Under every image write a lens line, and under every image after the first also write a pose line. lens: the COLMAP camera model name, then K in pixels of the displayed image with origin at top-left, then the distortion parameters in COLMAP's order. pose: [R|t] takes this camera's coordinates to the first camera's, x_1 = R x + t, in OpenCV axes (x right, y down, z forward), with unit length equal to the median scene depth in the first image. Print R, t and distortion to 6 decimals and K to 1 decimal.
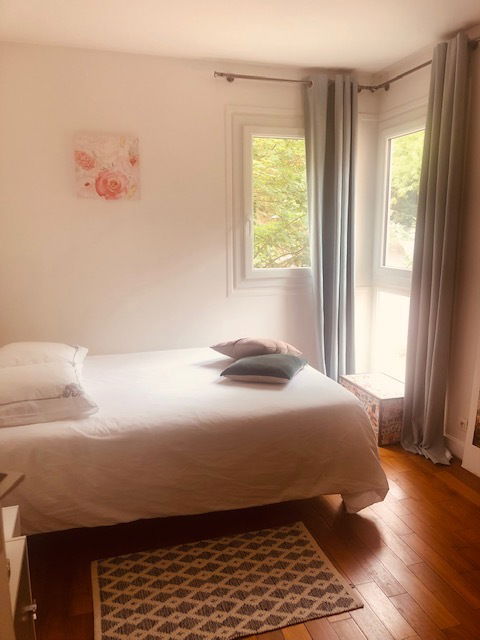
lens RADIAL K [[518.2, 0, 240.0], [0, 518.2, 320.0], [0, 0, 1]] dist [0.027121, 0.000047]
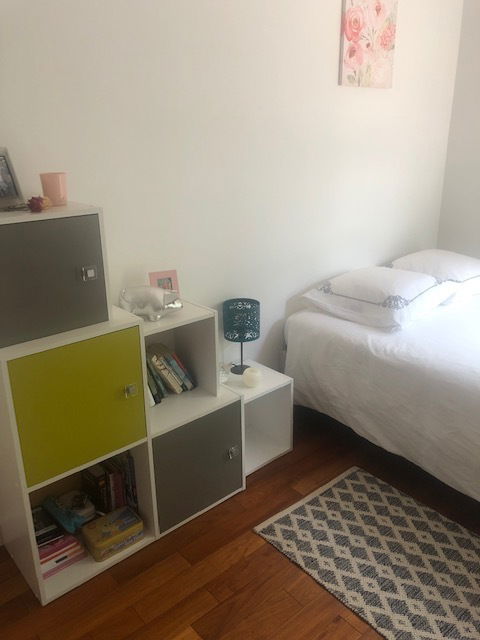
lens RADIAL K [[518.2, 0, 240.0], [0, 518.2, 320.0], [0, 0, 1]] dist [0.027121, 0.000047]
pose [[0.398995, 0.311795, -0.862315, 0.444370], [-0.147913, 0.949982, 0.275055, -0.061048], [0.904945, 0.017802, 0.425157, 0.377147]]
